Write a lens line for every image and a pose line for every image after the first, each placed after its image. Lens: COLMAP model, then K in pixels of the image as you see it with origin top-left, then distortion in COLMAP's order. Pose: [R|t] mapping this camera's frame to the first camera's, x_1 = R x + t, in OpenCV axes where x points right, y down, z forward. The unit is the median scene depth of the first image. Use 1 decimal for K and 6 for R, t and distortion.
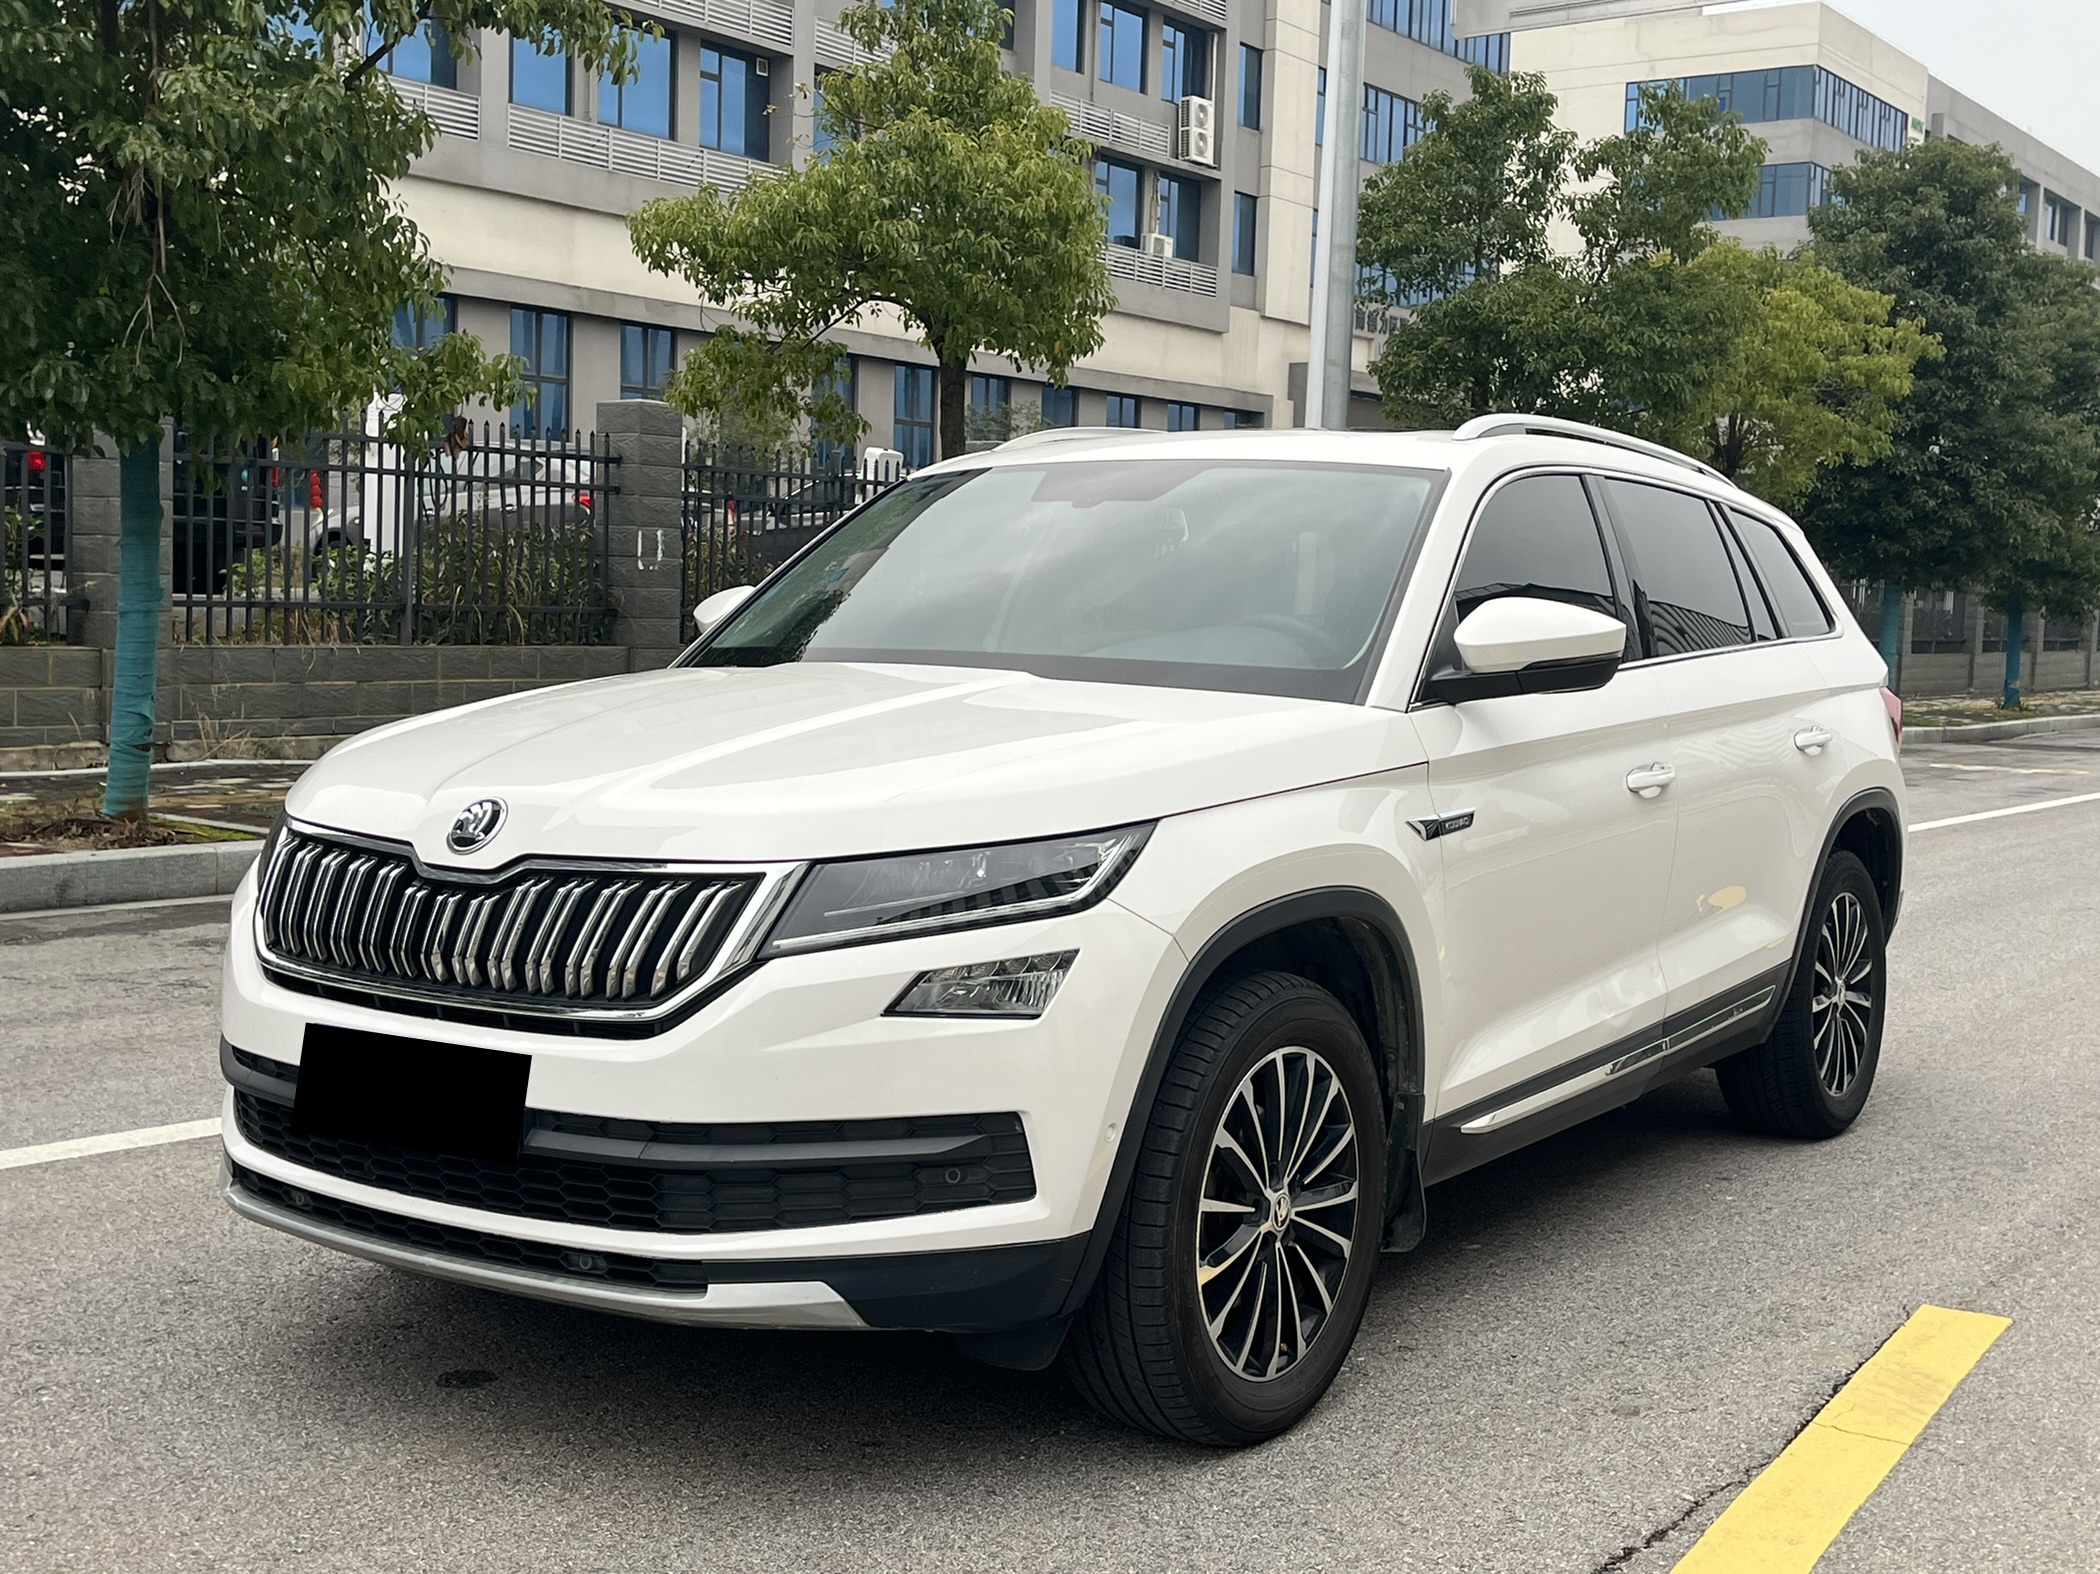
lens RADIAL K [[2485.4, 0, 1068.8], [0, 2485.4, 747.1], [0, 0, 1]] dist [0.082865, -0.156220]
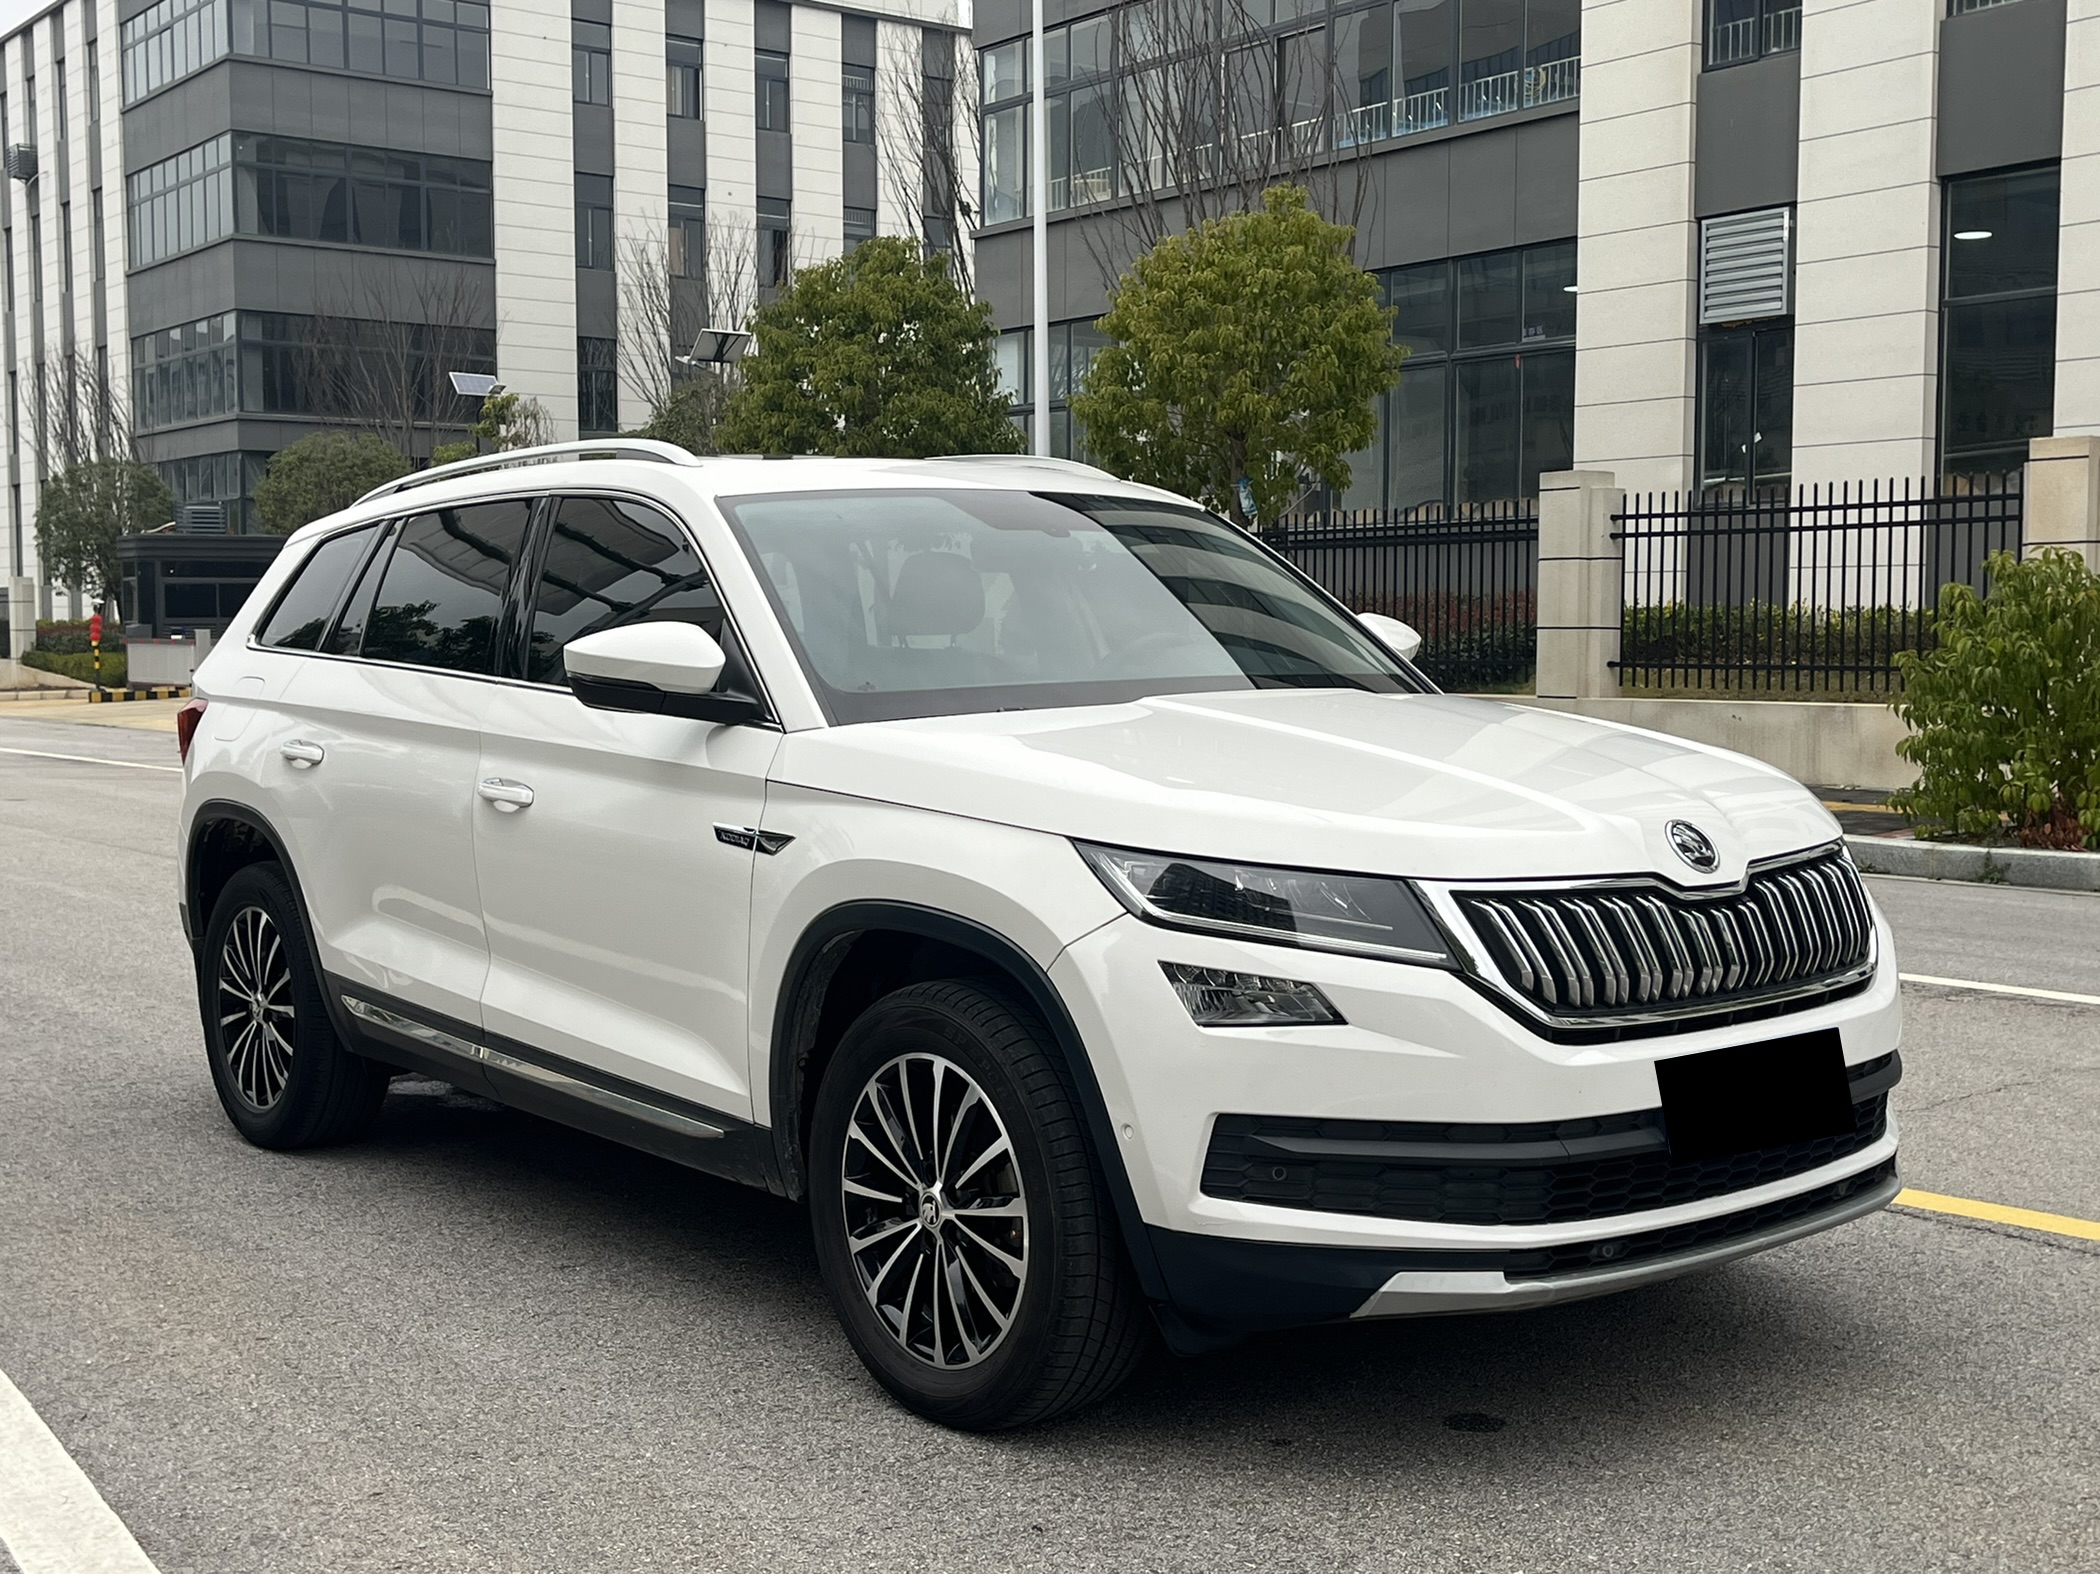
lens RADIAL K [[2485.4, 0, 1068.8], [0, 2485.4, 747.1], [0, 0, 1]] dist [0.082865, -0.156220]
pose [[0.281155, -0.077033, 0.956566, -1.192405], [0.070874, 0.995718, 0.059355, -0.084055], [-0.957042, 0.051107, 0.285410, 0.839050]]
